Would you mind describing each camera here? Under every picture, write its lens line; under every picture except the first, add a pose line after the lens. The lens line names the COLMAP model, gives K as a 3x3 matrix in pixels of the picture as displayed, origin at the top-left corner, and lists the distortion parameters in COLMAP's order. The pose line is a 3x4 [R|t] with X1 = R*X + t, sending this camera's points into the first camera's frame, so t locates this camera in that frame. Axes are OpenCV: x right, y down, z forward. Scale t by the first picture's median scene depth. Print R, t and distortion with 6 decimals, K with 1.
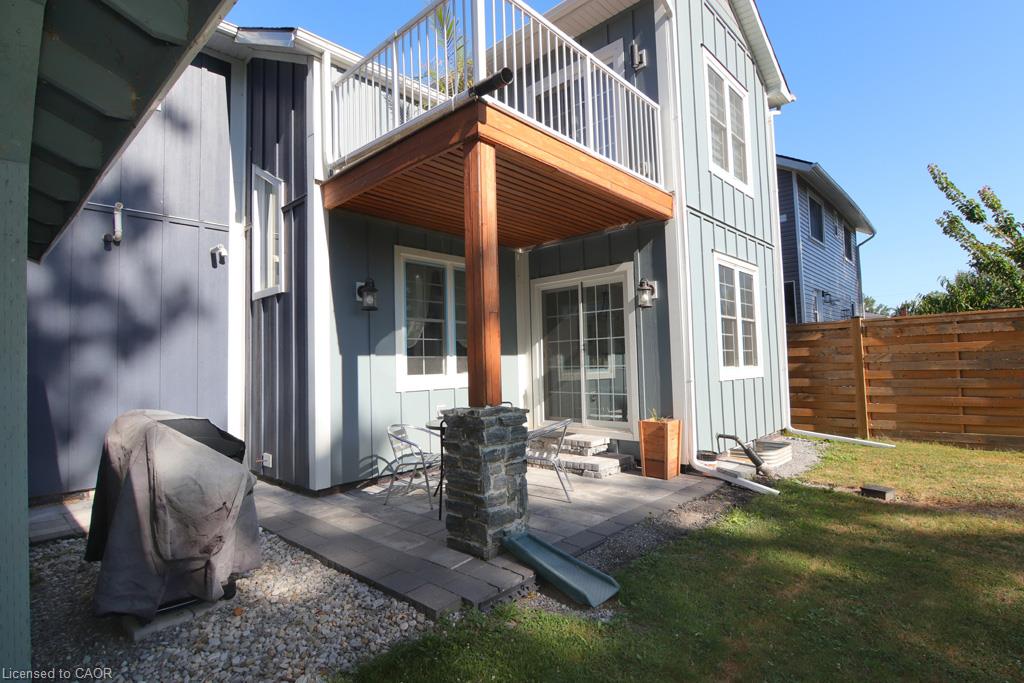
lens RADIAL K [[521.7, 0, 512.0], [0, 521.7, 341.5], [0, 0, 1]] dist [0.000385, 0.000010]
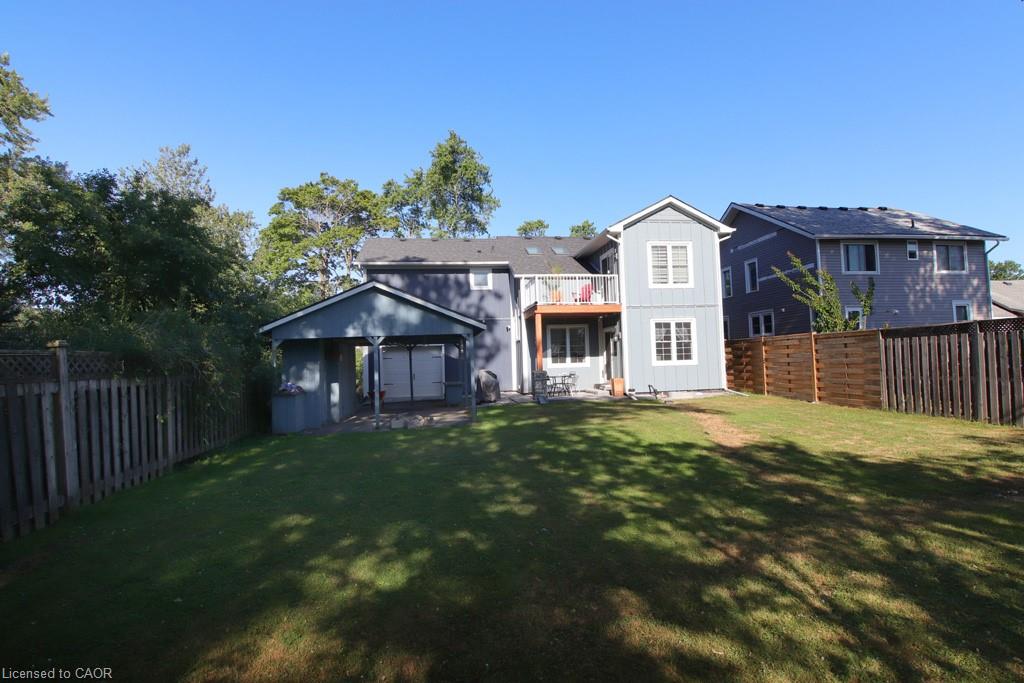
lens RADIAL K [[521.7, 0, 512.0], [0, 521.7, 341.5], [0, 0, 1]] dist [0.000385, 0.000010]
pose [[0.773394, -0.023839, -0.633477, 1.573775], [0.038955, 0.999191, 0.009957, -0.108874], [0.632727, -0.032377, 0.773698, -1.582948]]
